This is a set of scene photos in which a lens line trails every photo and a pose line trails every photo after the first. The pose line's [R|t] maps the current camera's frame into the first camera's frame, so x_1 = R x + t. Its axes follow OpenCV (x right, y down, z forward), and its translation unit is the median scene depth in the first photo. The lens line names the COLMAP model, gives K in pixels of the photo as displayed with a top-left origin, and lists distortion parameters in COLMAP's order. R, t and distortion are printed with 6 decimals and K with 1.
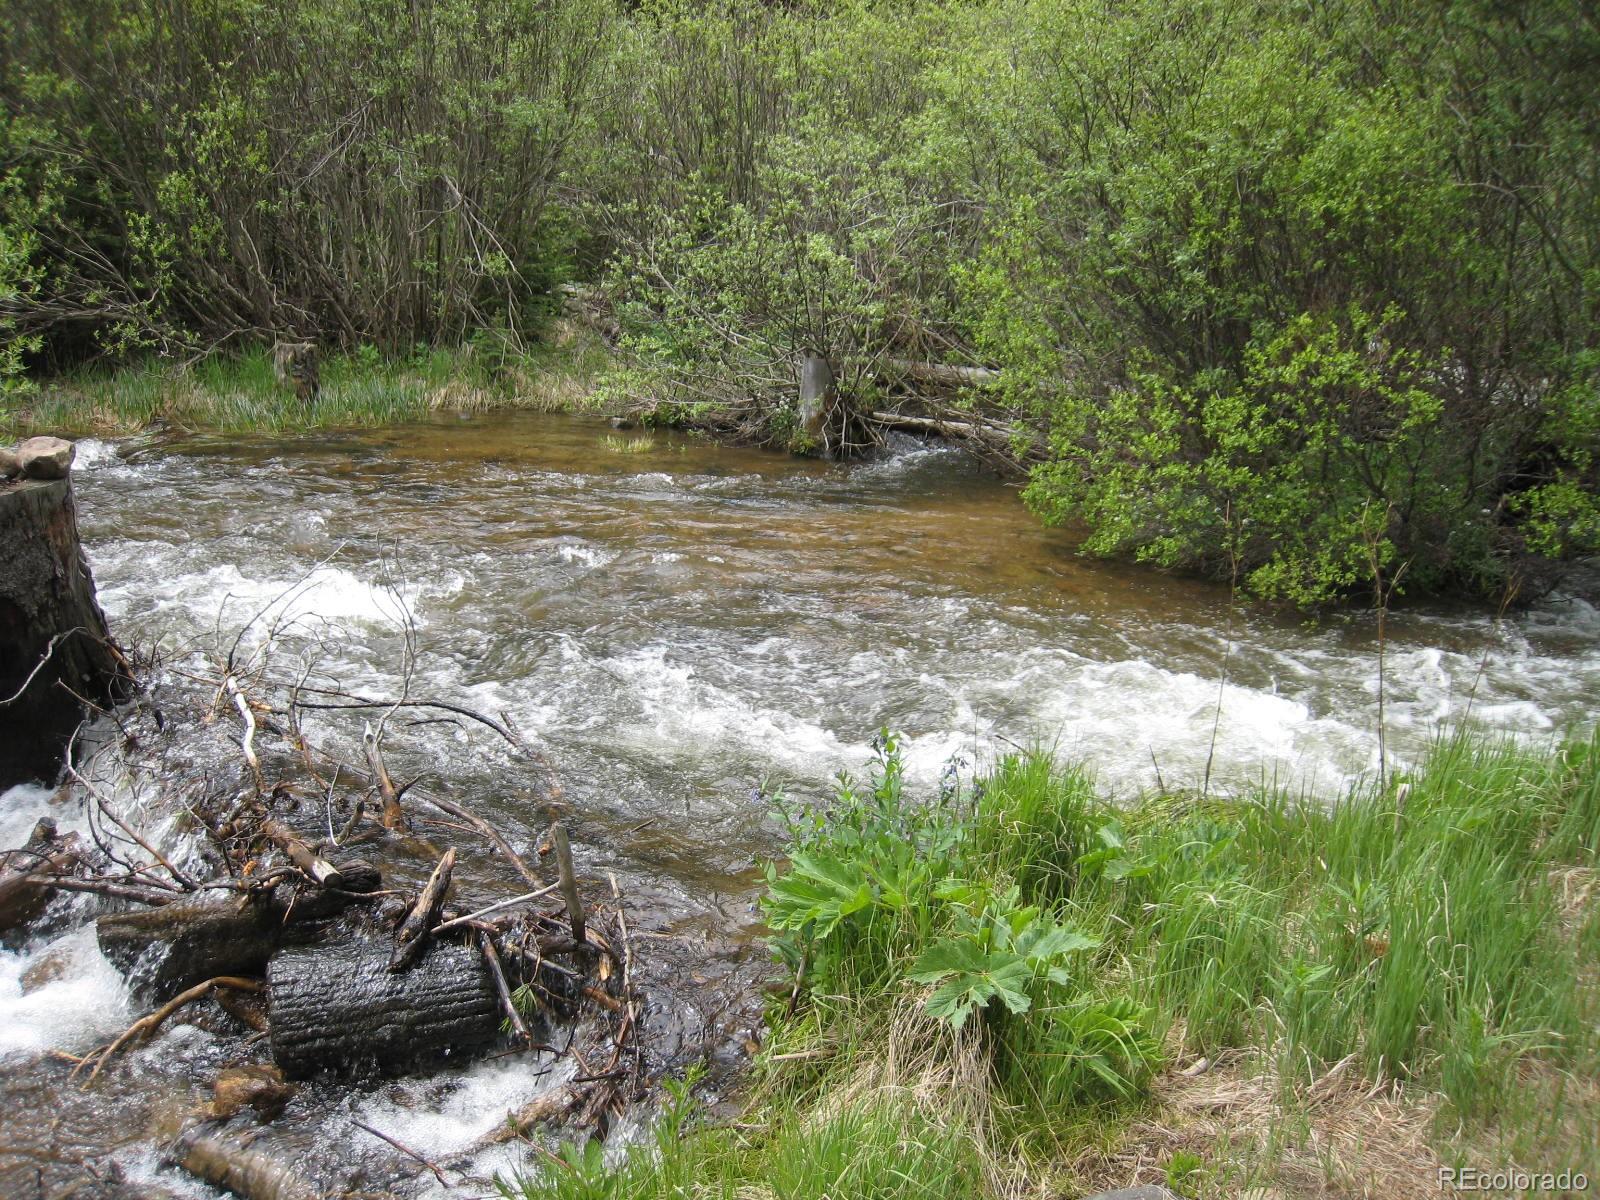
lens RADIAL K [[1286.7, 0, 799.8], [0, 1286.7, 641.9], [0, 0, 1]] dist [-0.140000, 0.060071]
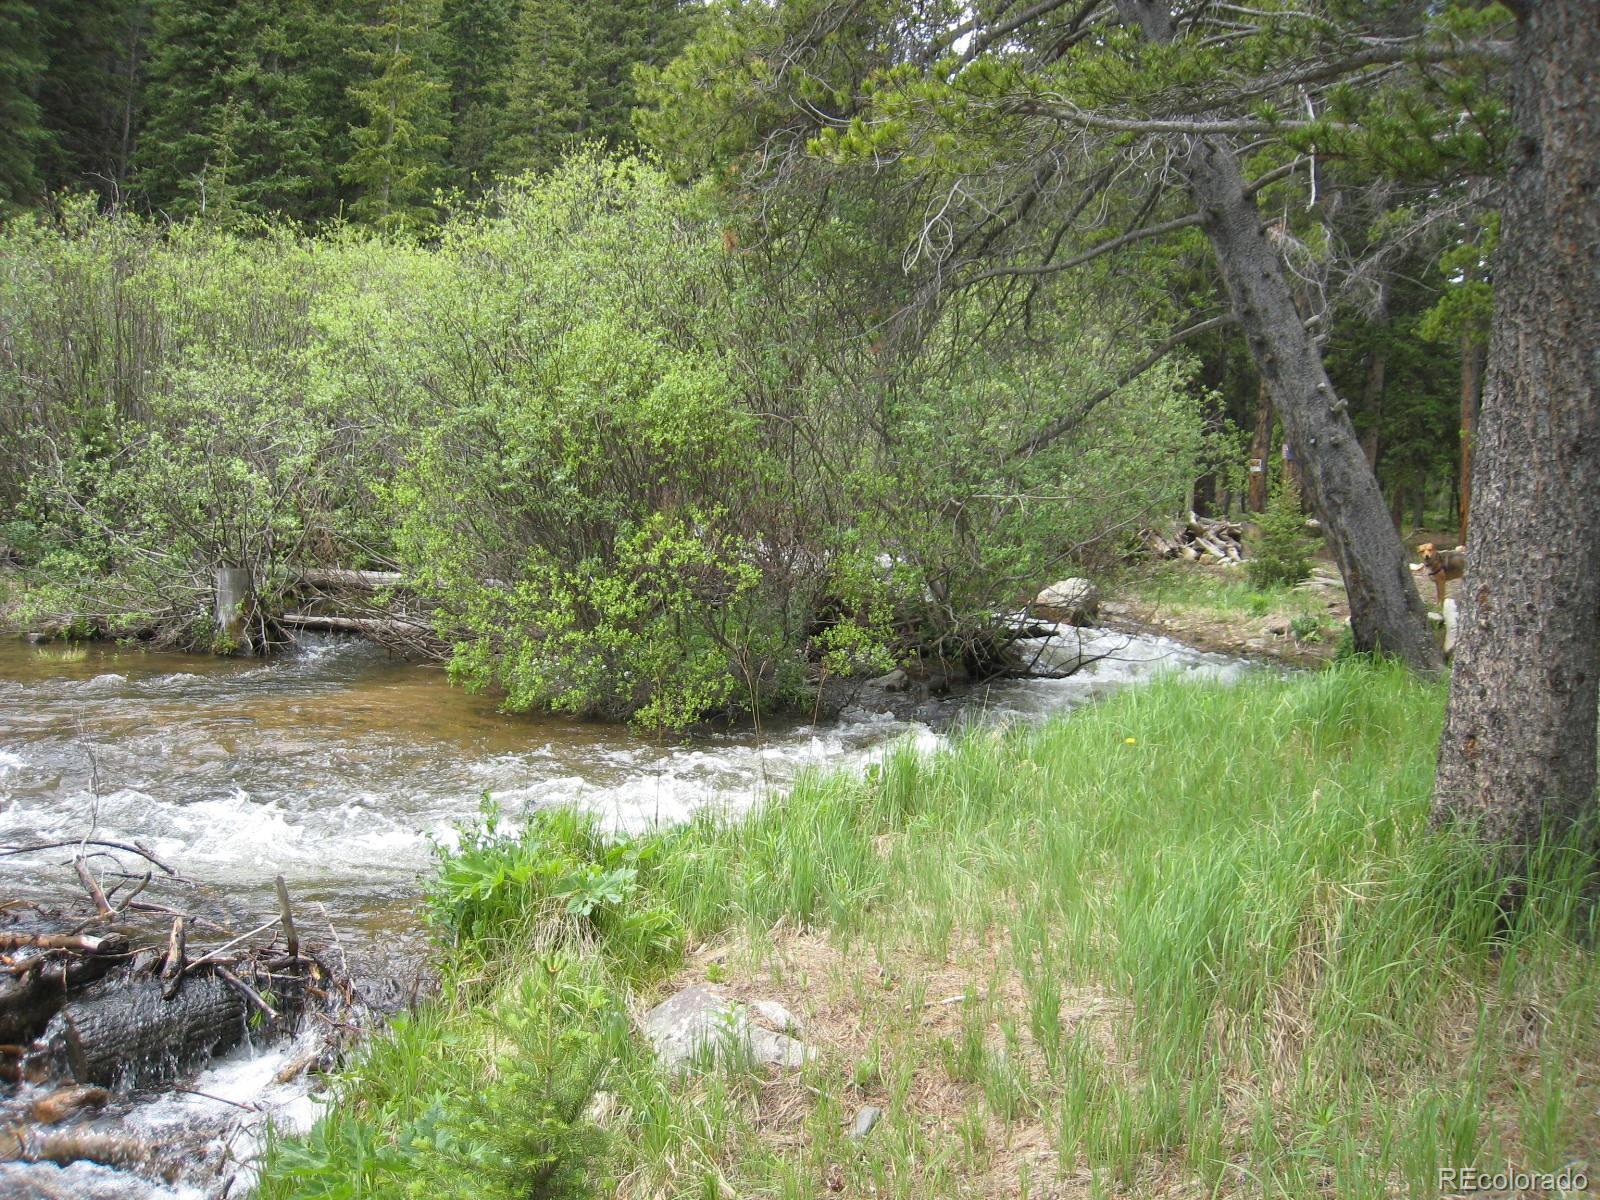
lens RADIAL K [[1286.7, 0, 799.8], [0, 1286.7, 641.9], [0, 0, 1]] dist [-0.140000, 0.060071]
pose [[0.866586, -0.067512, 0.494439, -0.155507], [0.142187, 0.983141, -0.114965, 0.055387], [-0.478342, 0.169930, 0.861576, -0.249803]]
